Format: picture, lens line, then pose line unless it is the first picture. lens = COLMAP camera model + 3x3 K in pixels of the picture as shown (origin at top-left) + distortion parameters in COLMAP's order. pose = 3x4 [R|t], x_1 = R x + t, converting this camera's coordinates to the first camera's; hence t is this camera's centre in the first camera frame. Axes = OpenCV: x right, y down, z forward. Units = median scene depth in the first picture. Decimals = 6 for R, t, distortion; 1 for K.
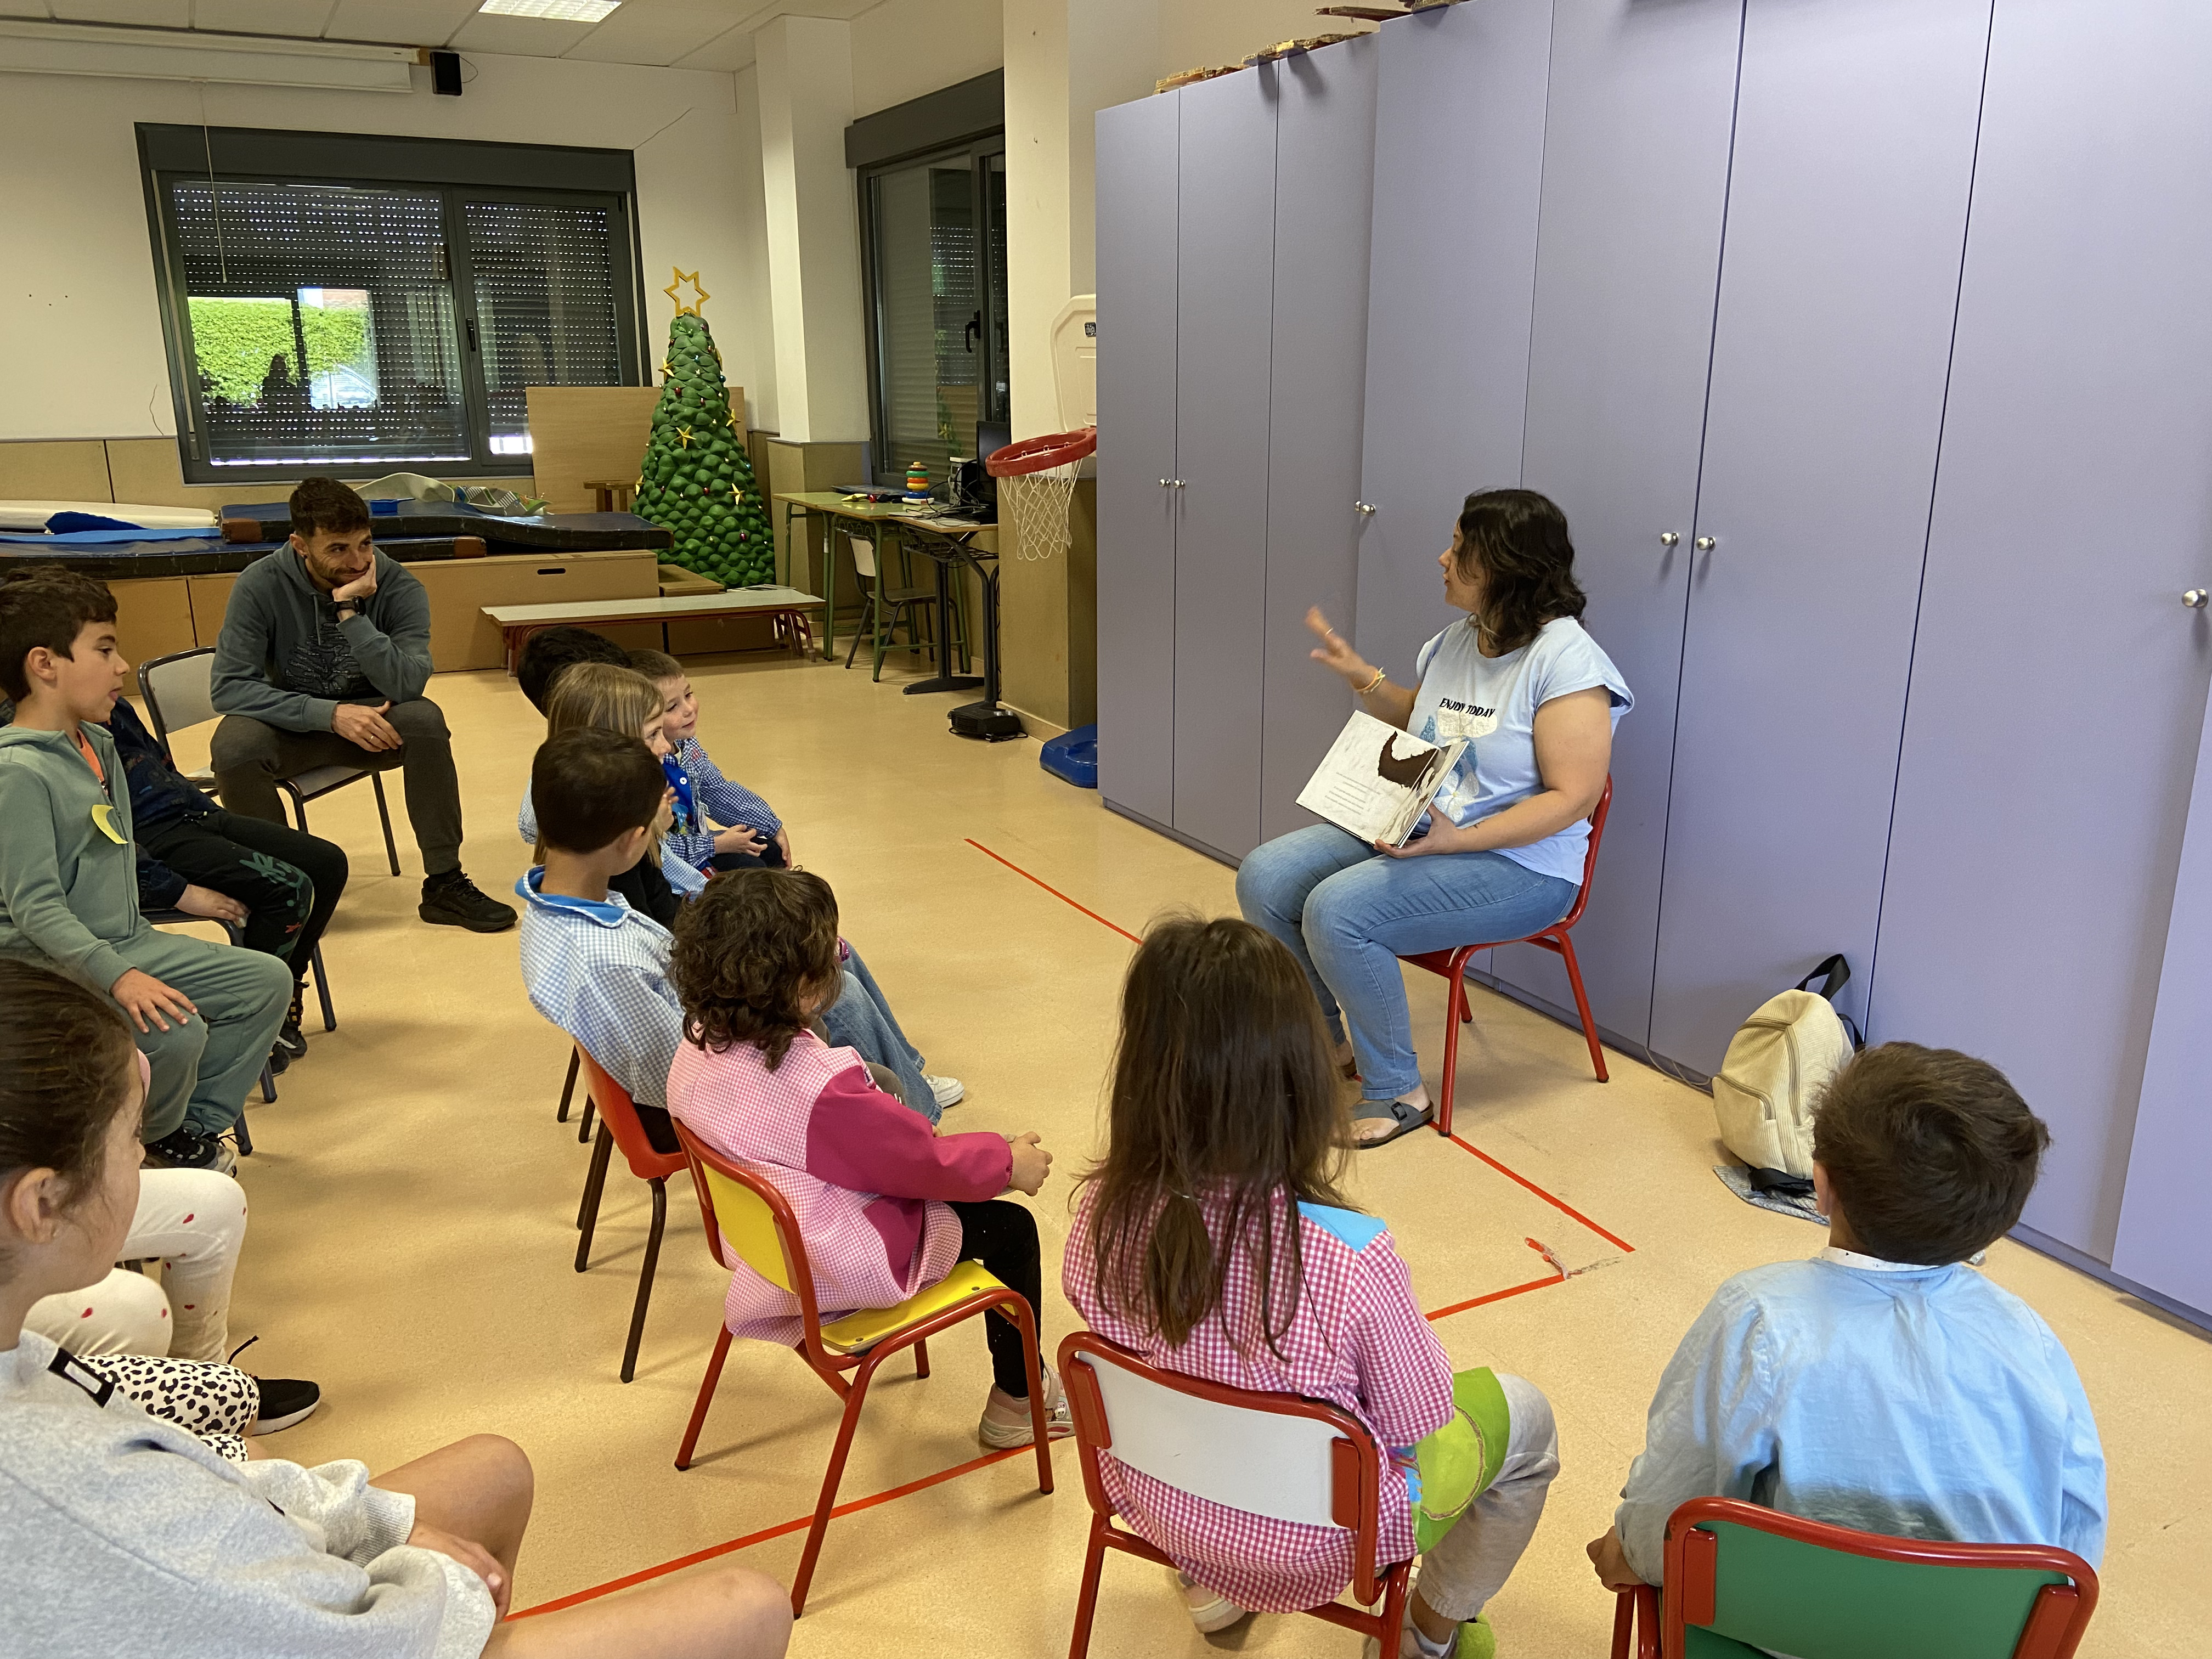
lens RADIAL K [[1712.2, 0, 1072.1], [0, 1712.2, 809.5], [0, 0, 1]] dist [0.145461, -0.172606]
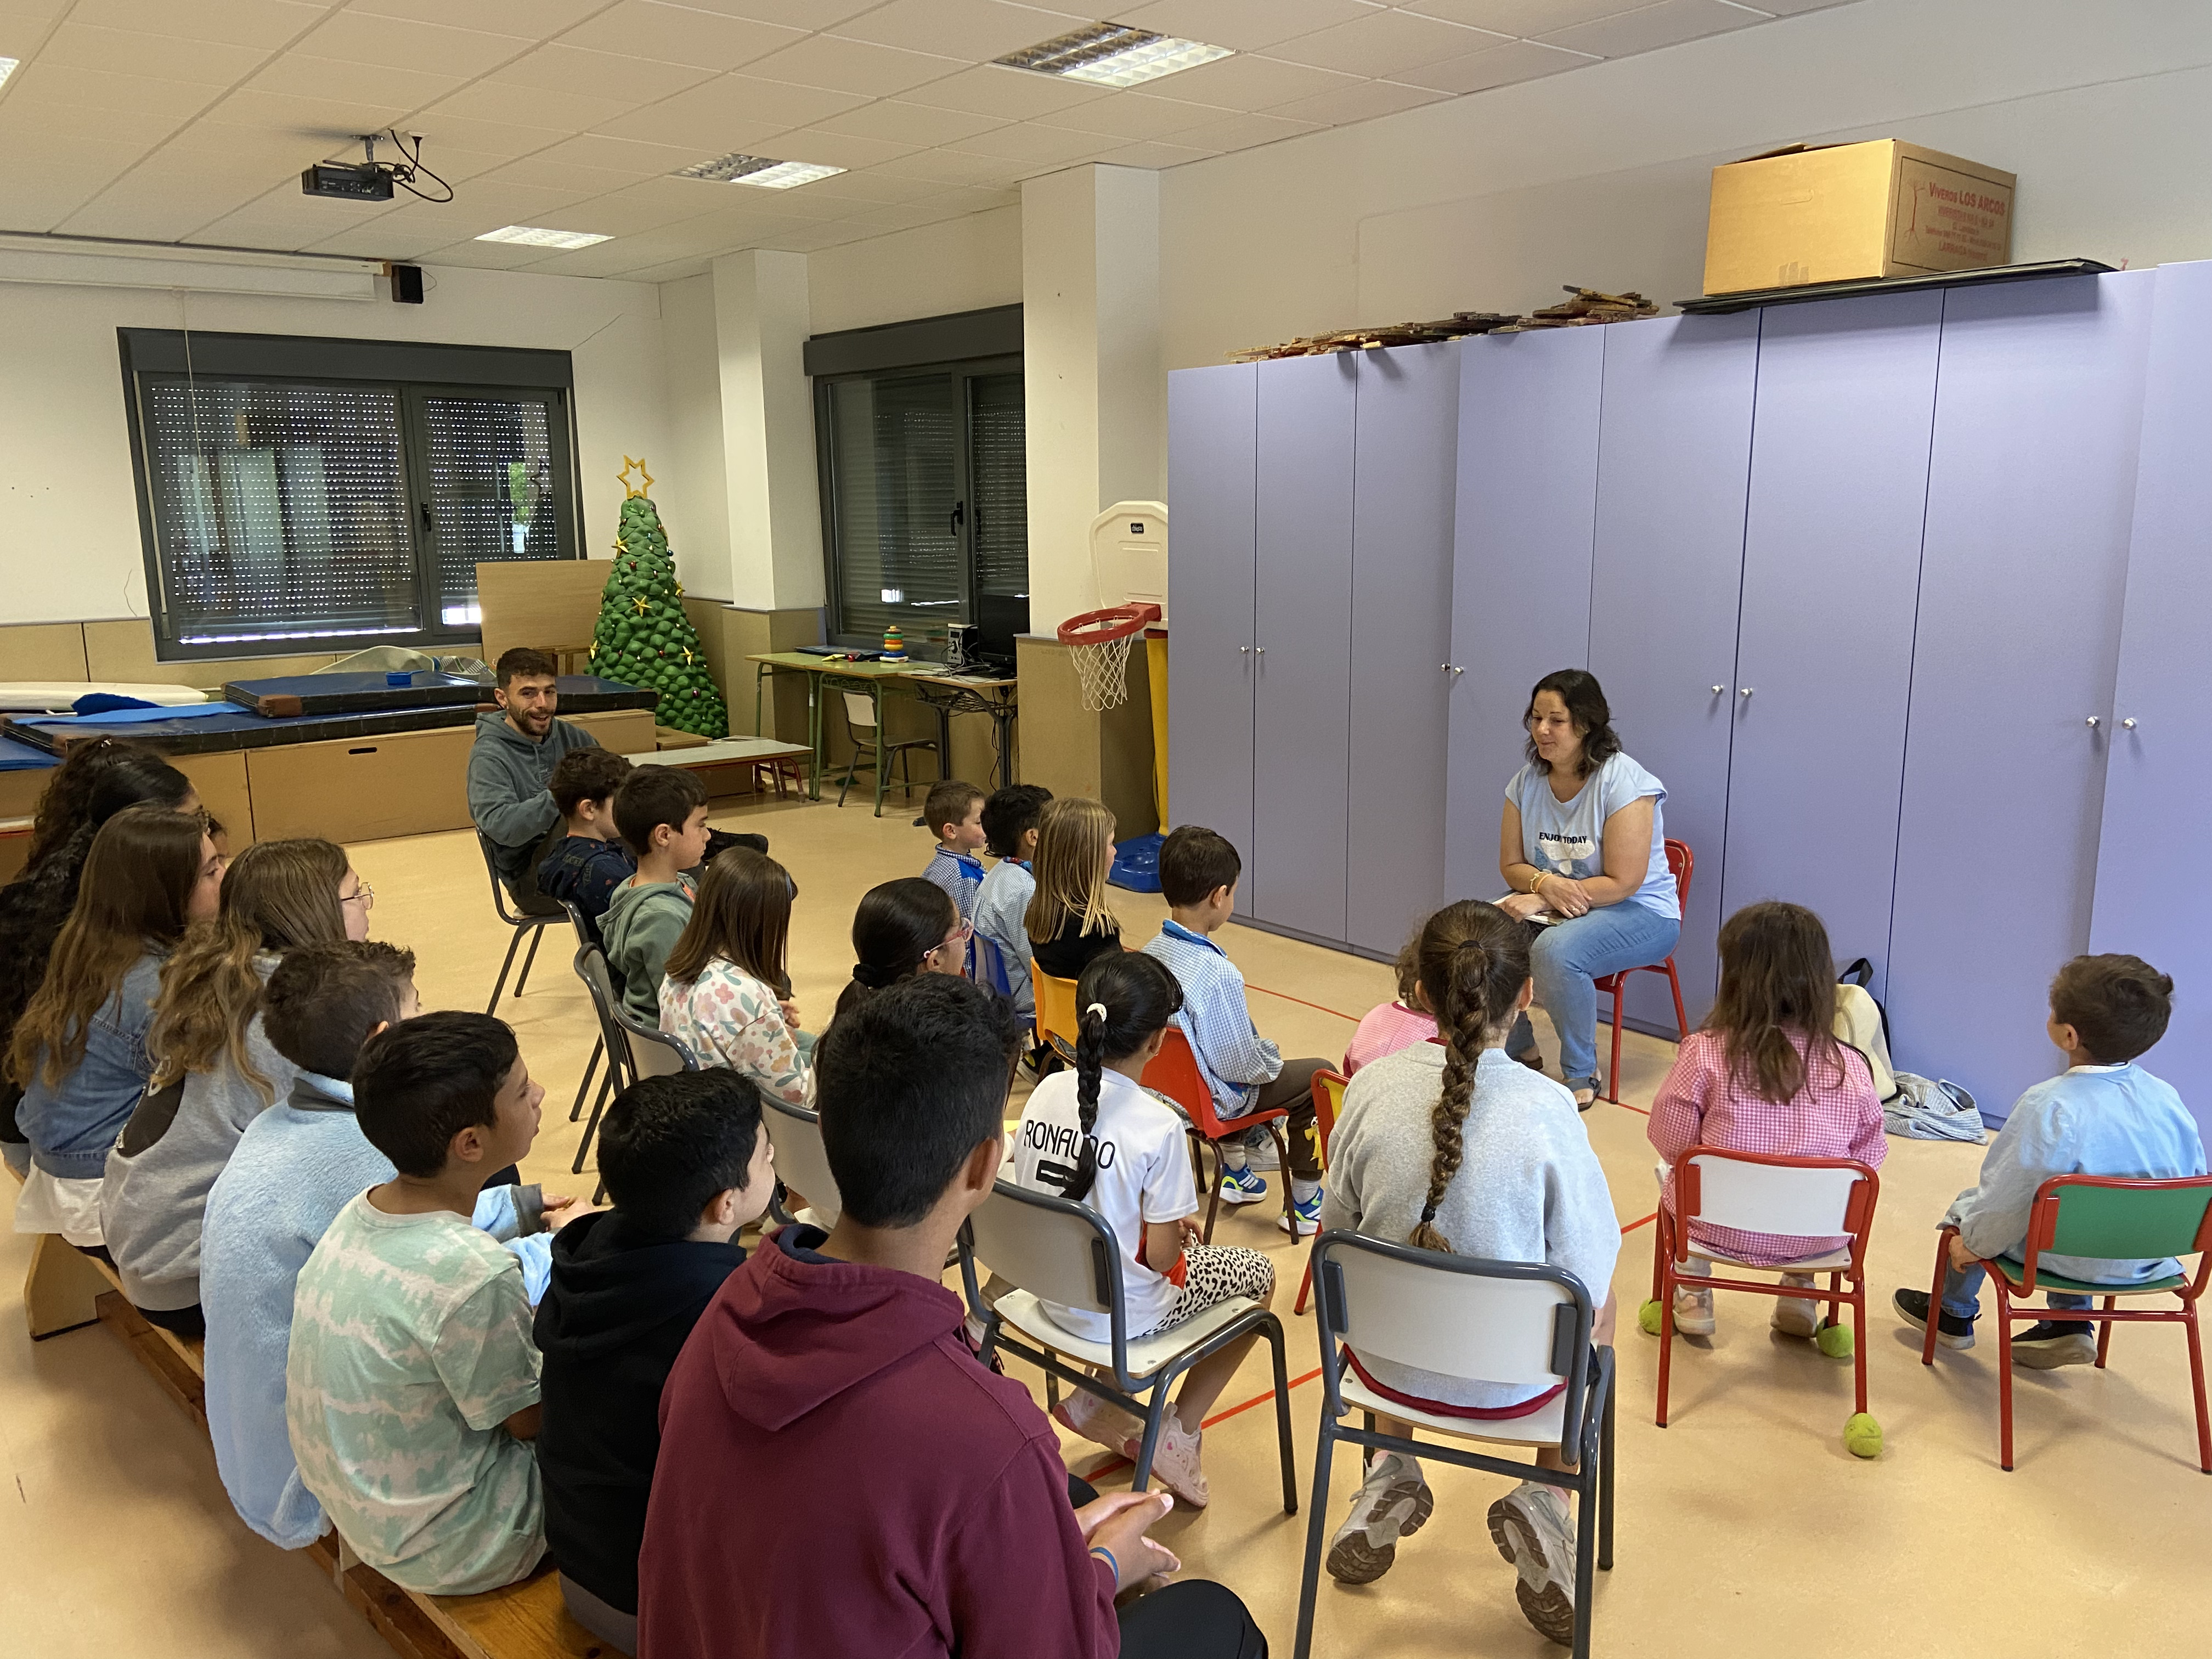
lens RADIAL K [[1692.8, 0, 1108.0], [0, 1692.8, 817.0], [0, 0, 1]] dist [0.138466, -0.183647]
pose [[0.974906, -0.045068, 0.218009, -0.177090], [0.060232, 0.996168, -0.063414, 0.005520], [-0.214316, 0.074953, 0.973884, -0.112744]]
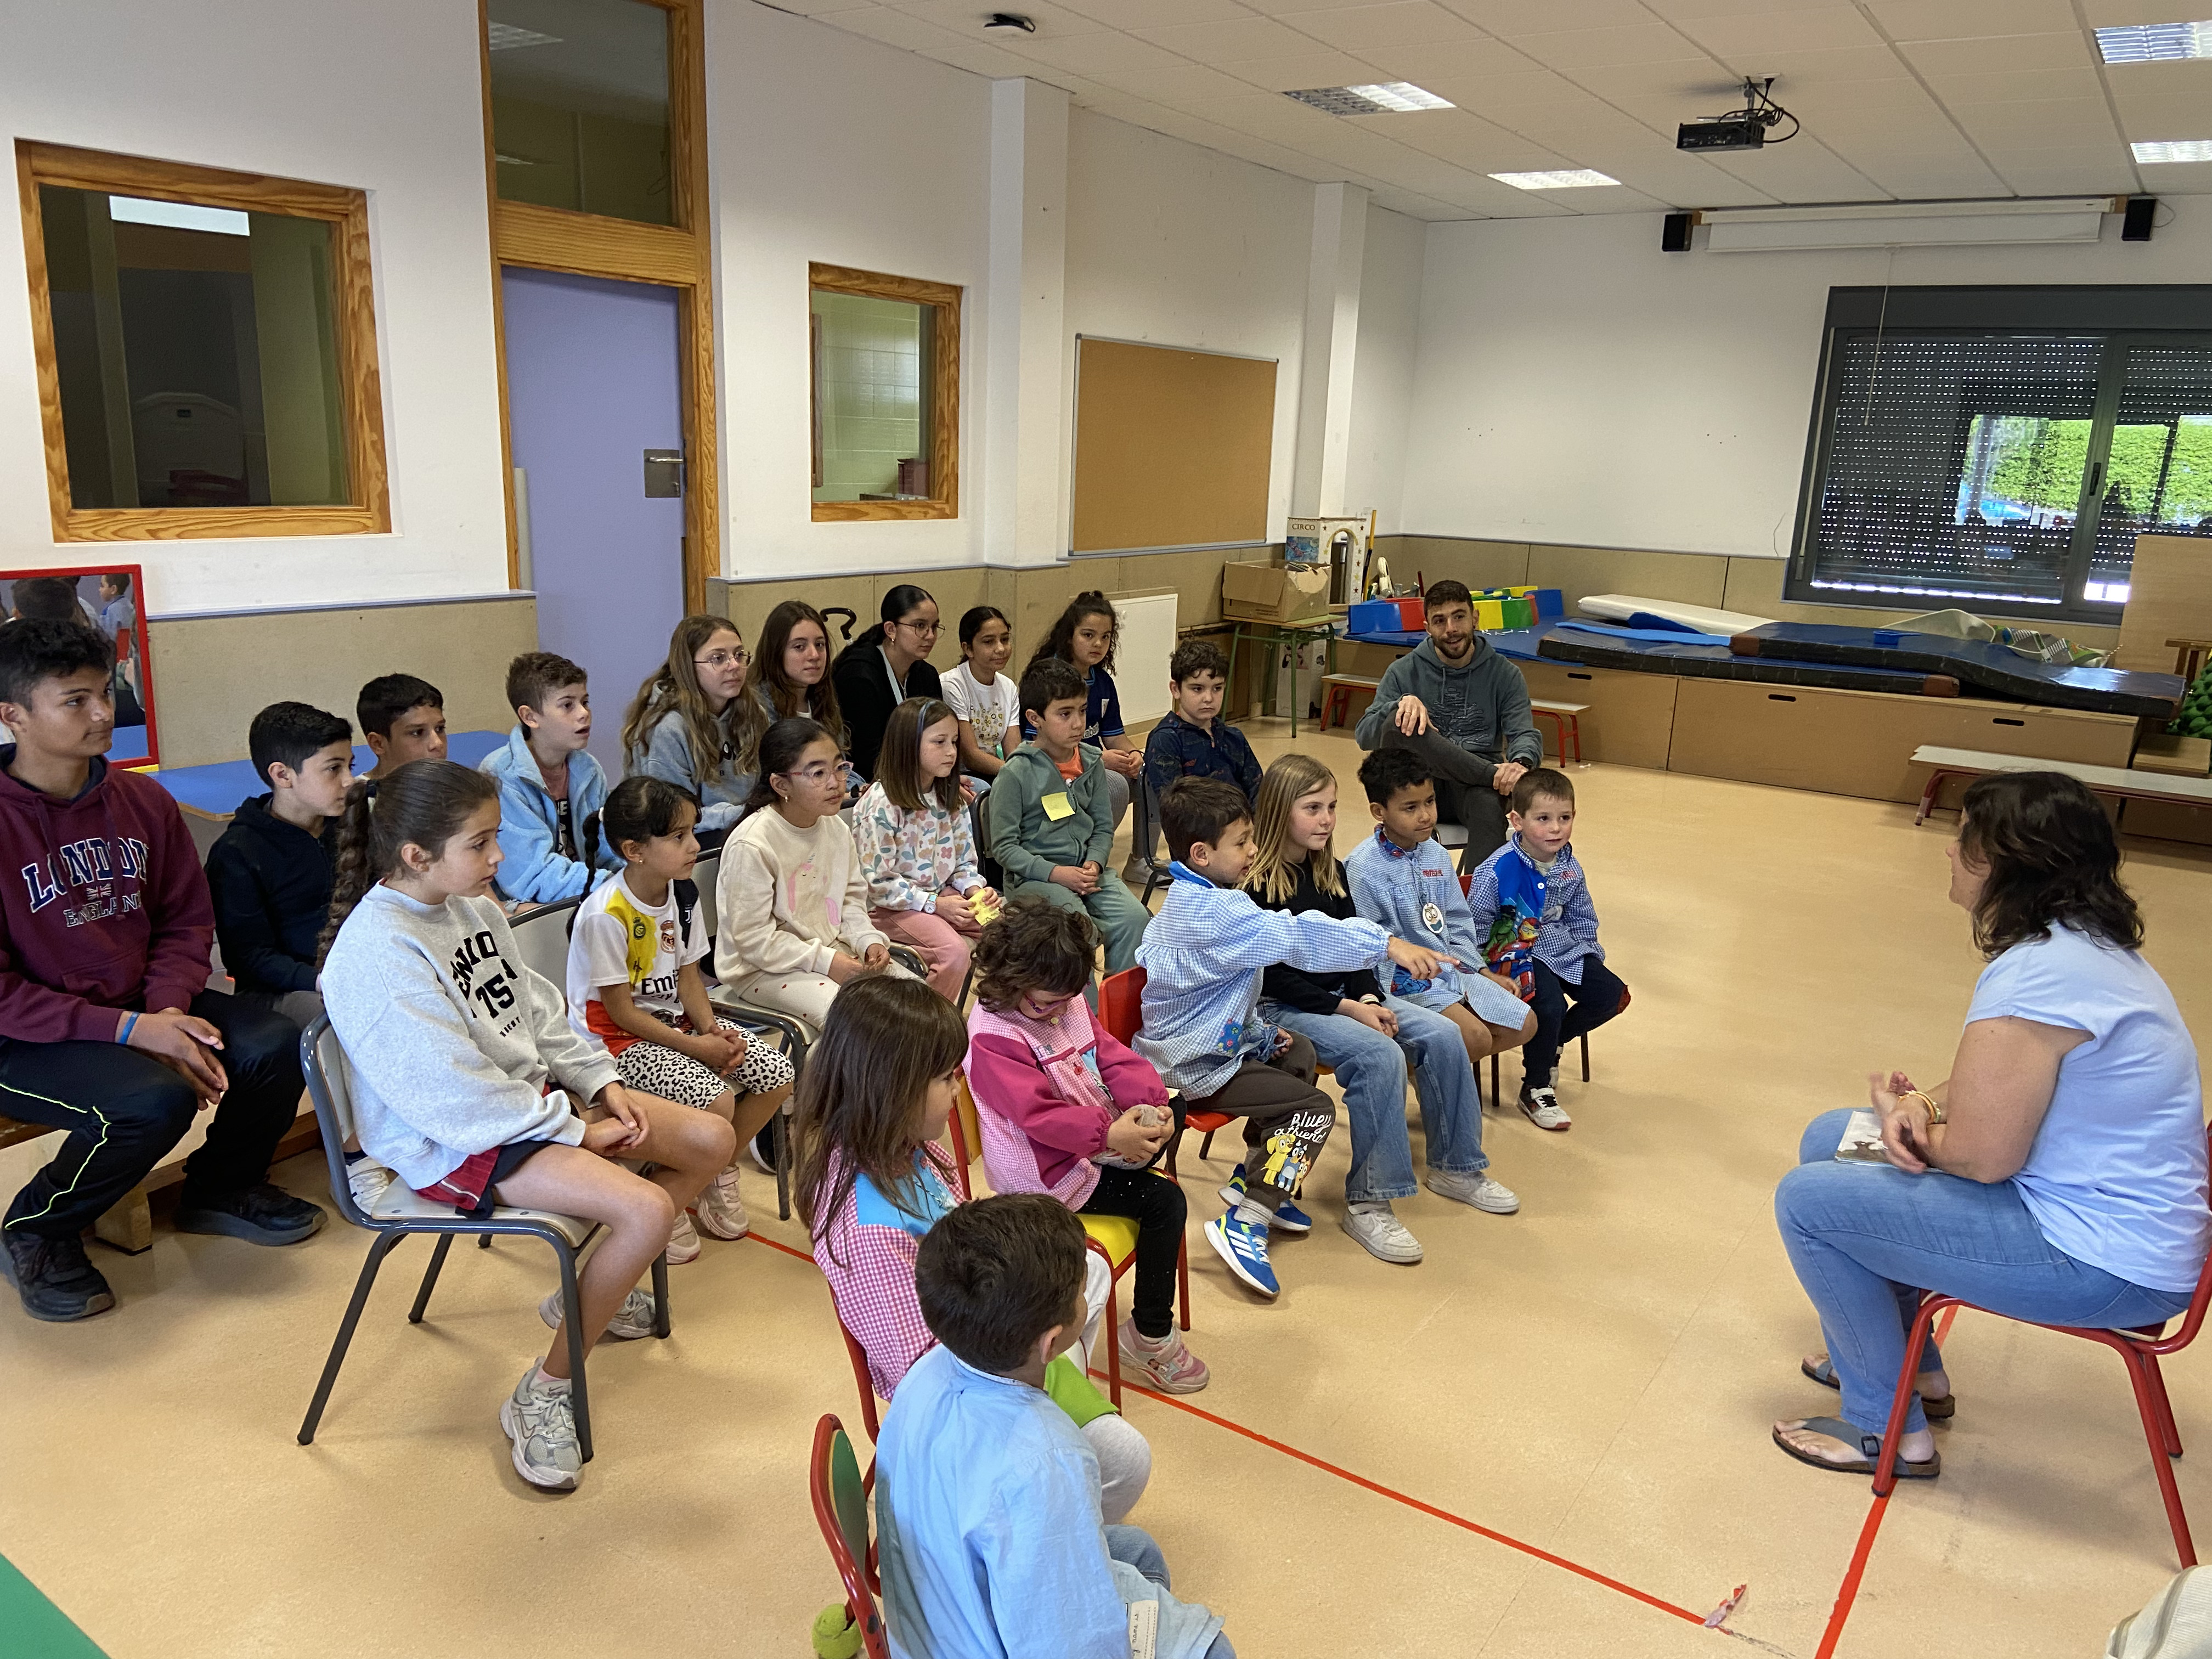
lens RADIAL K [[1670.6, 0, 1110.1], [0, 1670.6, 882.4], [0, 0, 1]] dist [0.127958, -0.175579]
pose [[0.497096, 0.248483, -0.831356, 0.235595], [-0.257659, 0.957174, 0.132025, -0.041198], [0.828558, 0.148577, 0.539831, 0.065357]]
